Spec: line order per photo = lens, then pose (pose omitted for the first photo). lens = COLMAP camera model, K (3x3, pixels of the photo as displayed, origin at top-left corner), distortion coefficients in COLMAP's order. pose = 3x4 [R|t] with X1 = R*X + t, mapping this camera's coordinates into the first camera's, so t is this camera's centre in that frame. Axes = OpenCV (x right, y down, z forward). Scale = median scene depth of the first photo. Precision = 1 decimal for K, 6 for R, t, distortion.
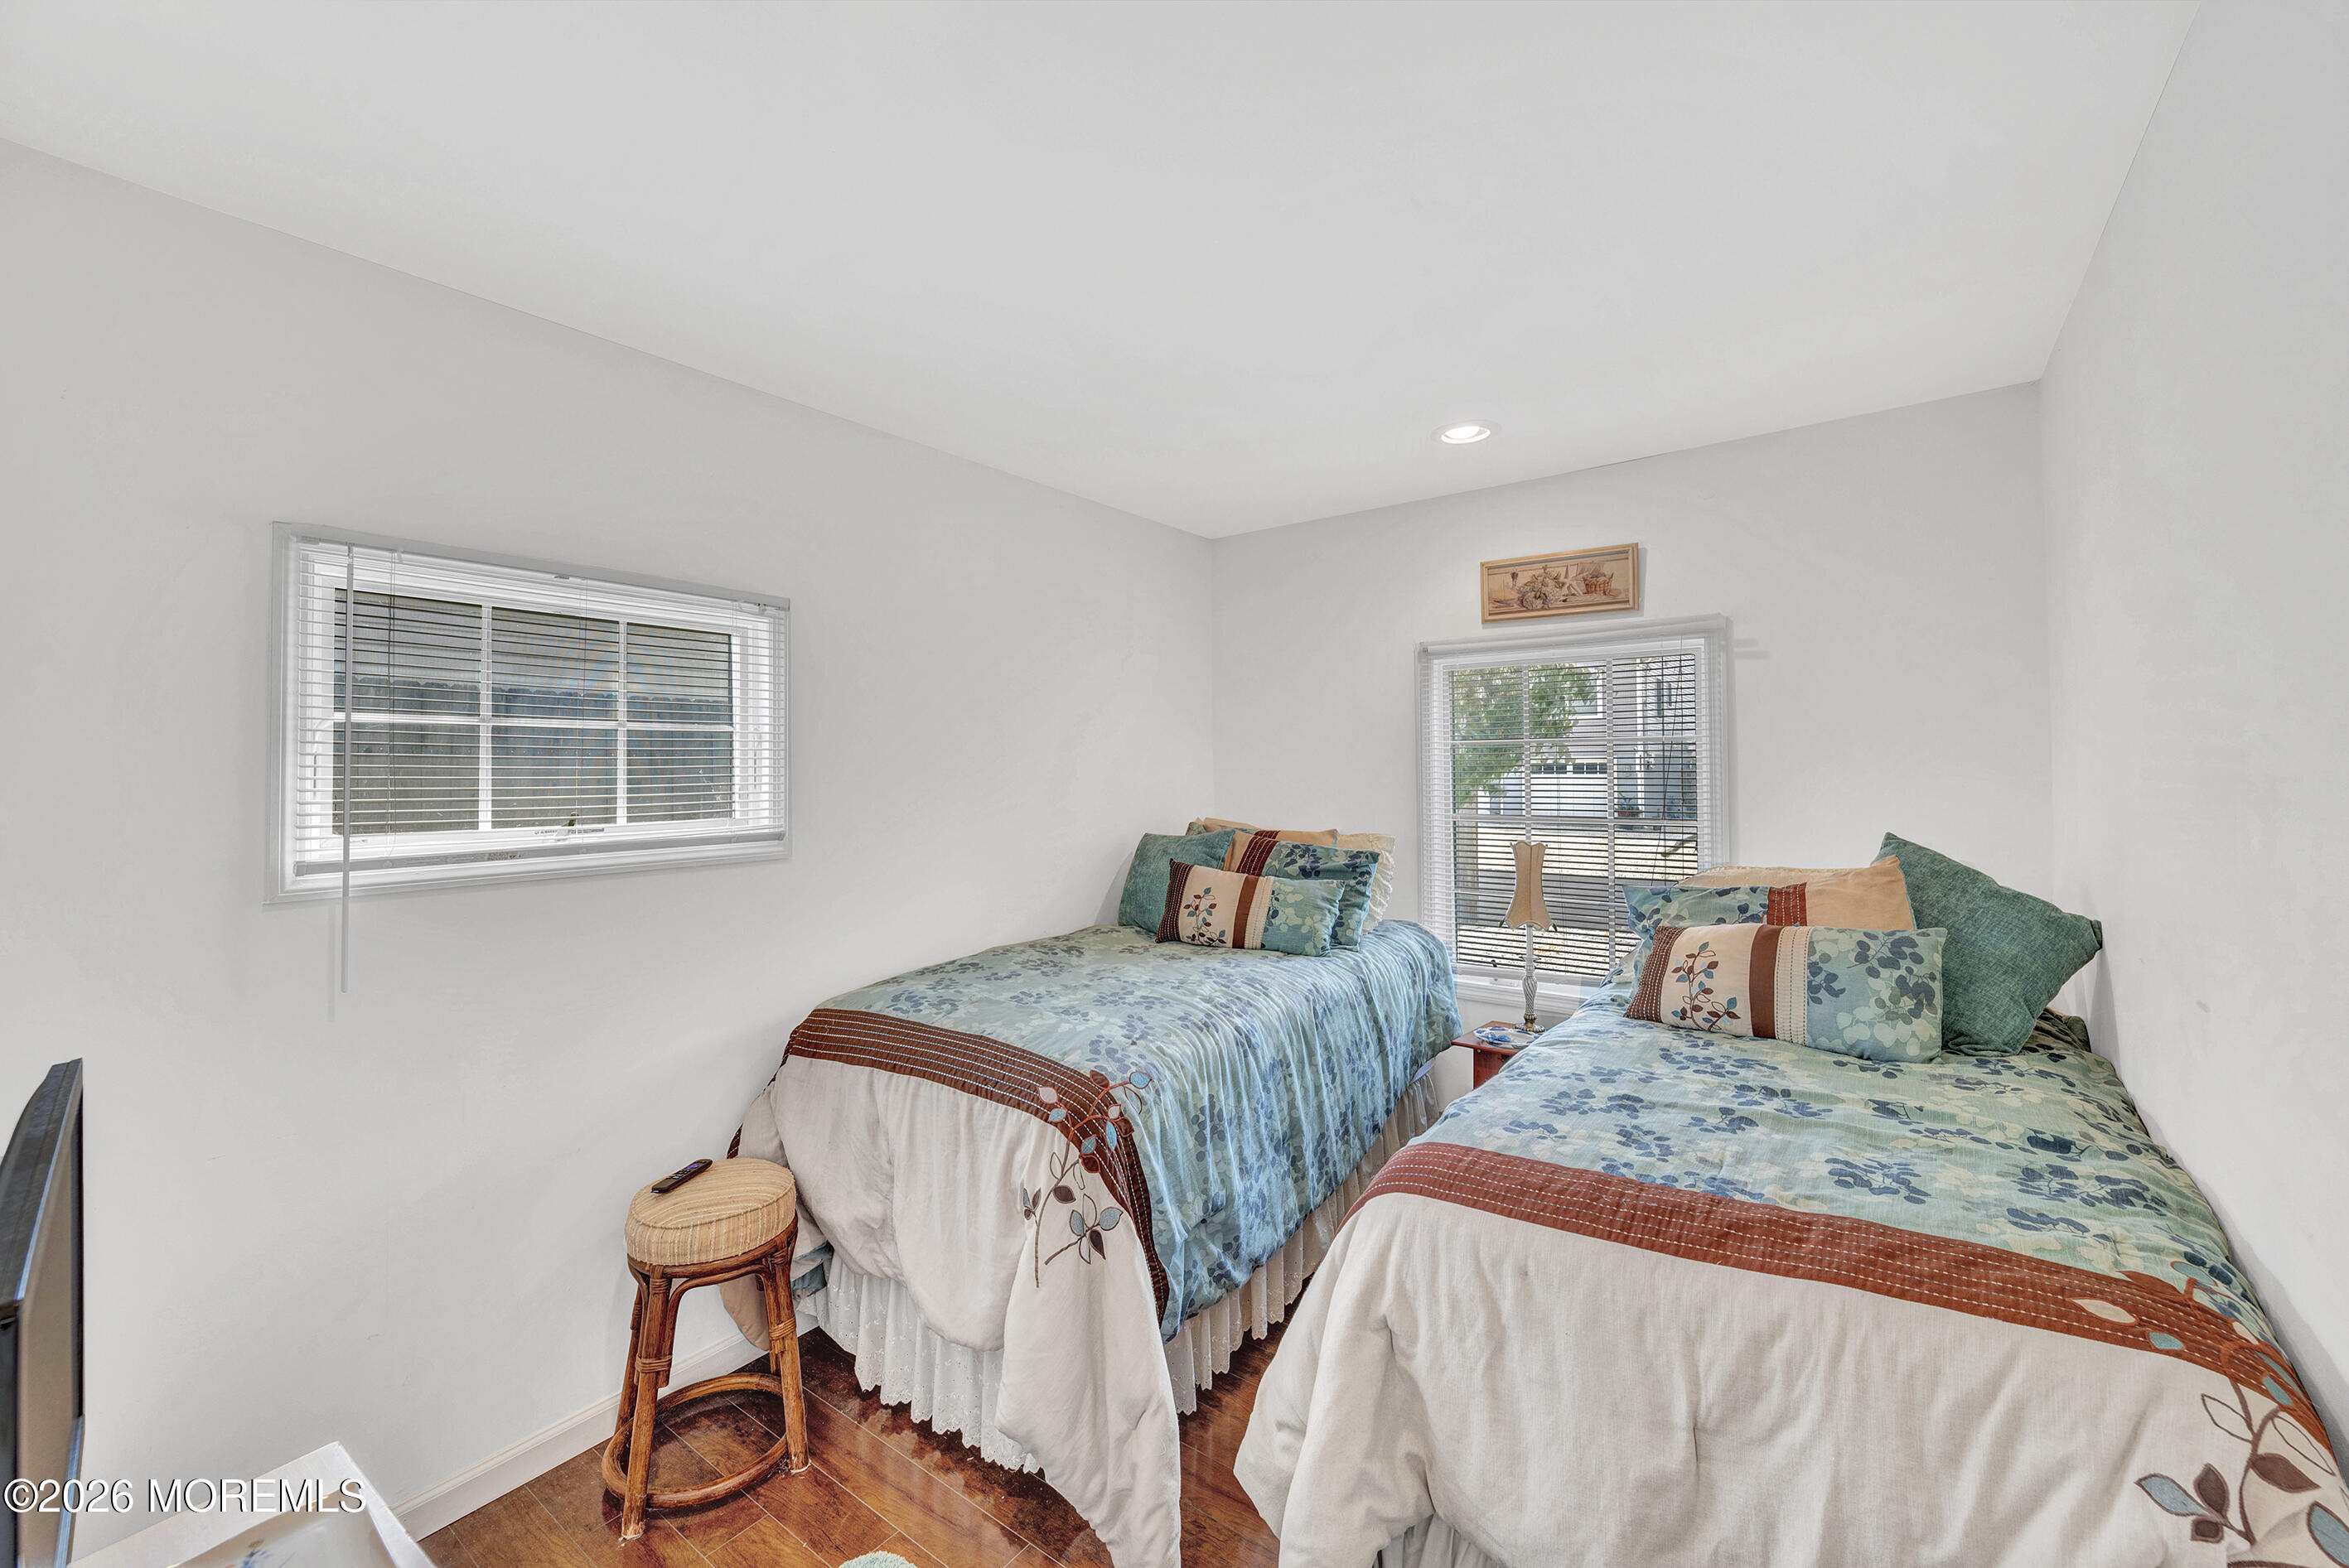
lens RADIAL K [[921.6, 0, 1197.1], [0, 921.6, 808.1], [0, 0, 1]] dist [-0.000576, -0.000289]
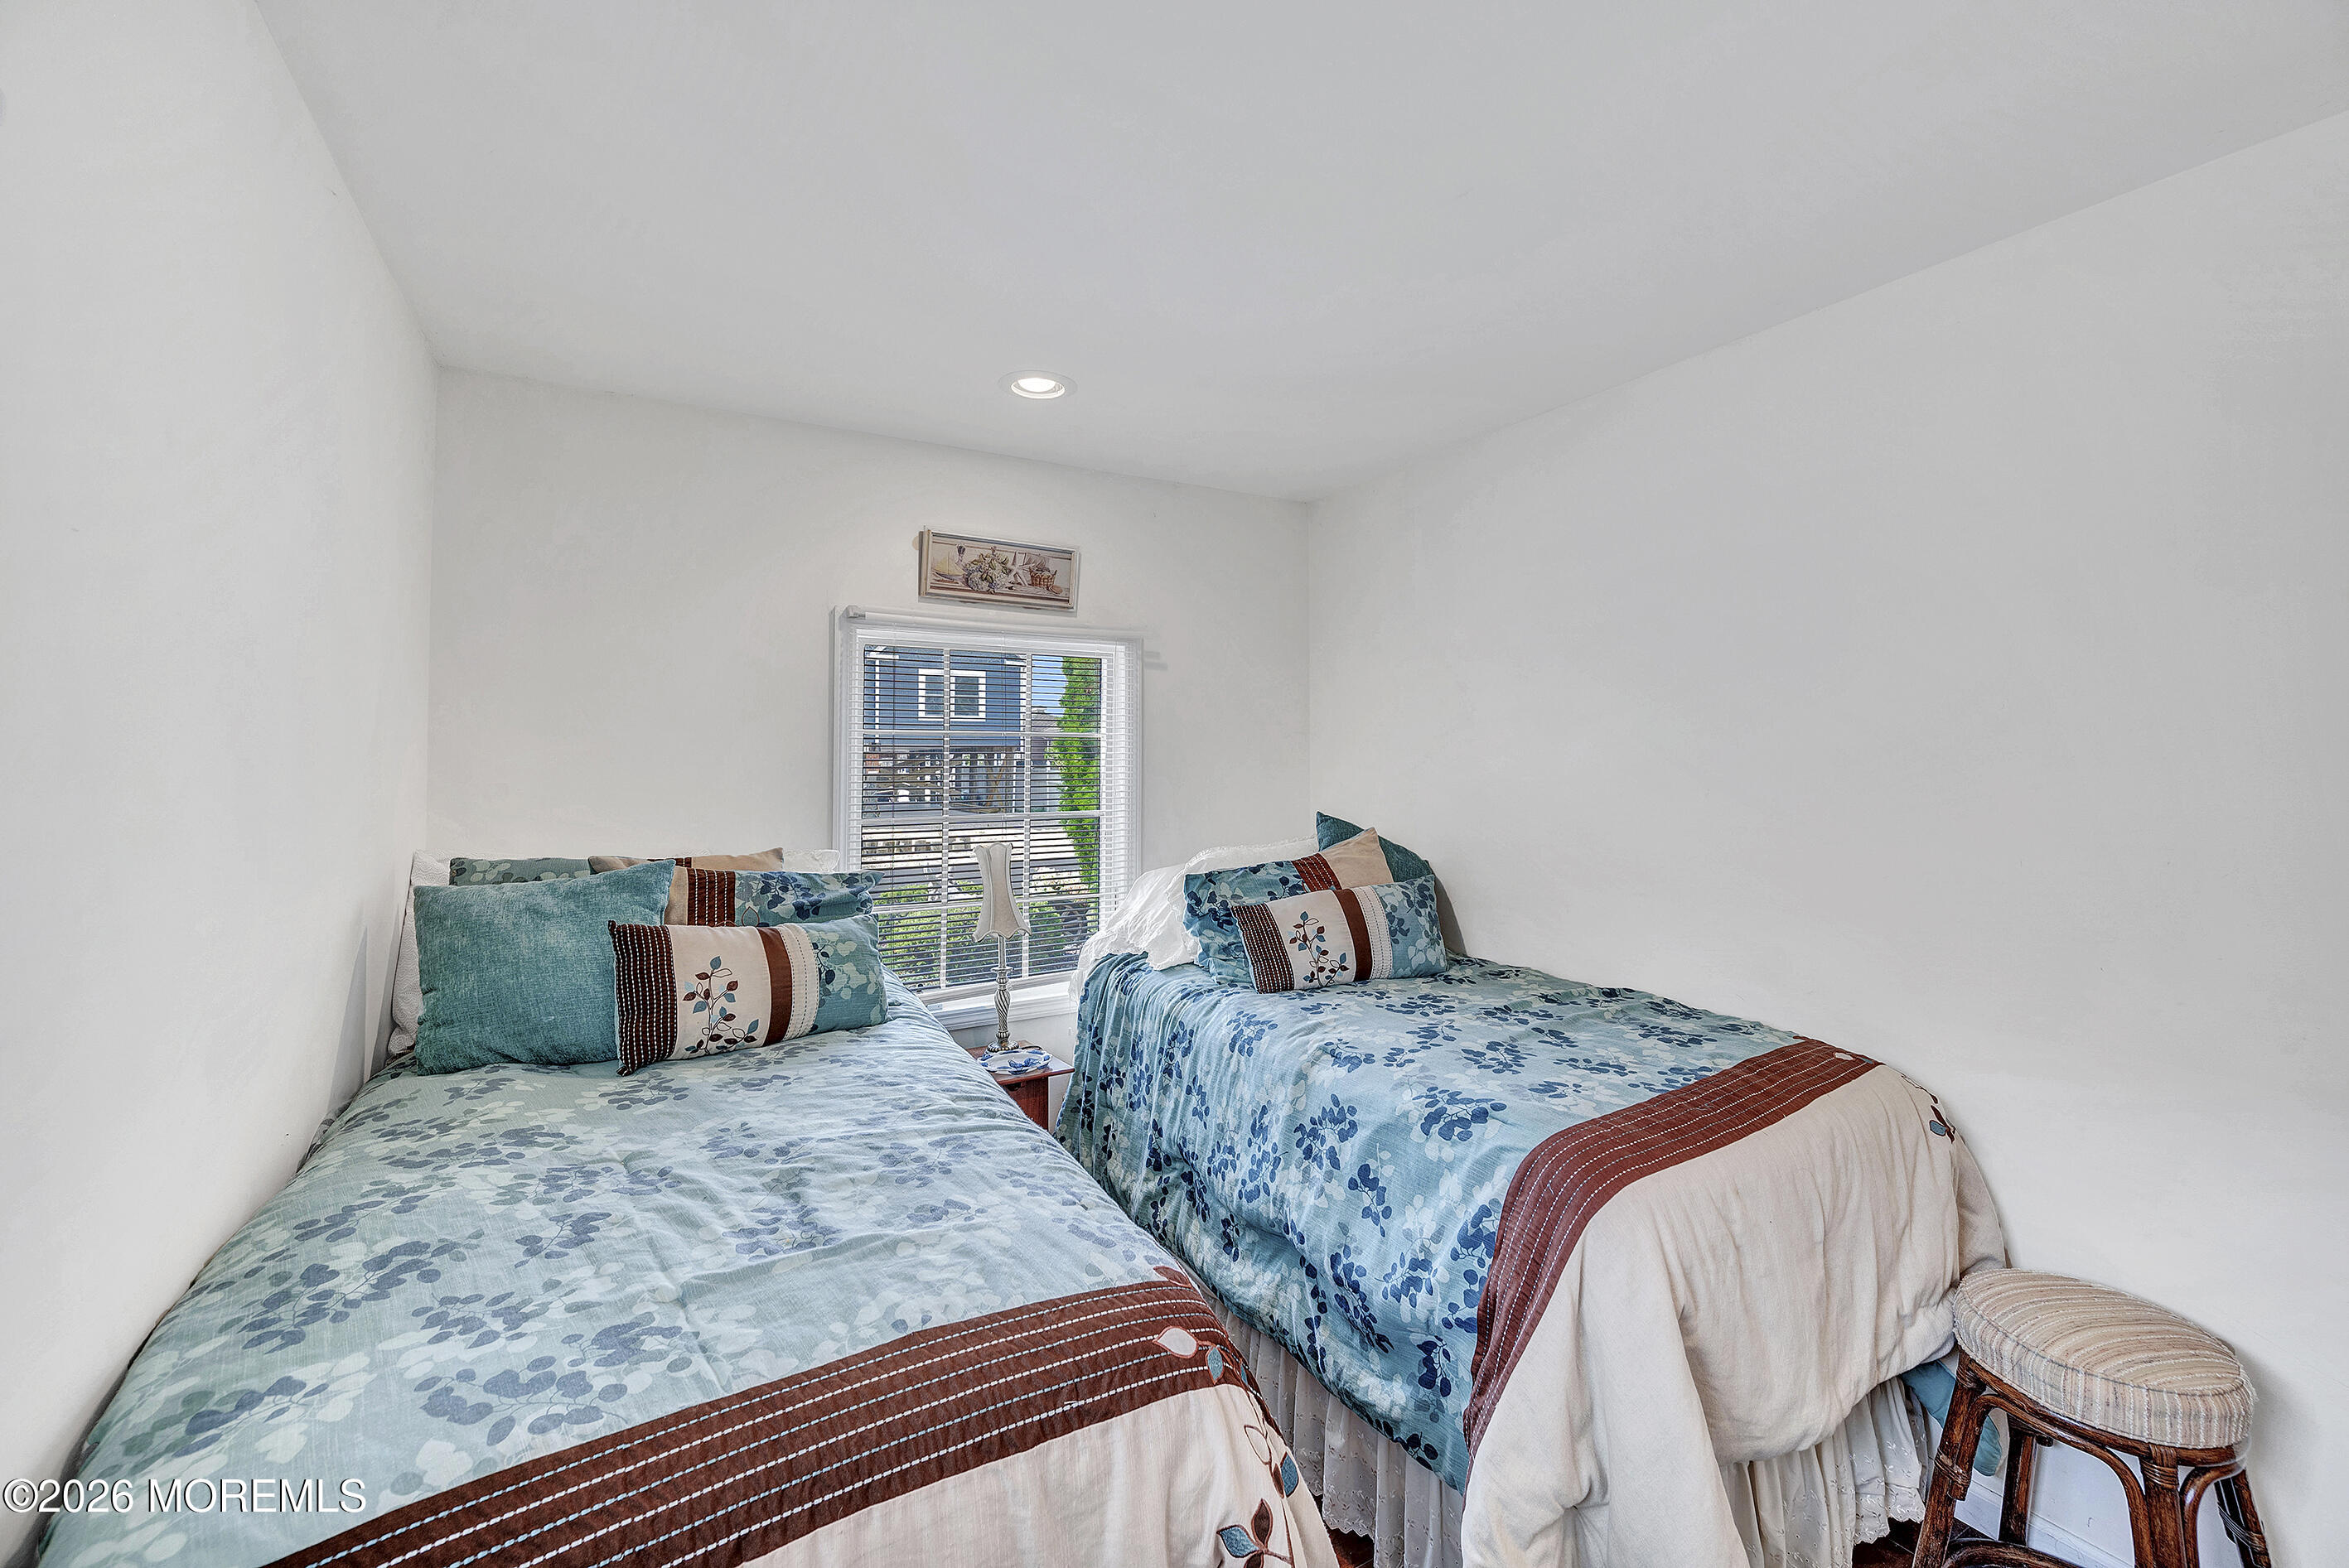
lens RADIAL K [[921.6, 0, 1180.5], [0, 921.6, 775.3], [0, 0, 1]] dist [-0.000576, -0.000289]
pose [[0.423867, -0.010224, 0.905667, -0.430115], [0.037851, 0.999263, -0.006434, -0.019962], [-0.904933, 0.037007, 0.423941, 0.481939]]
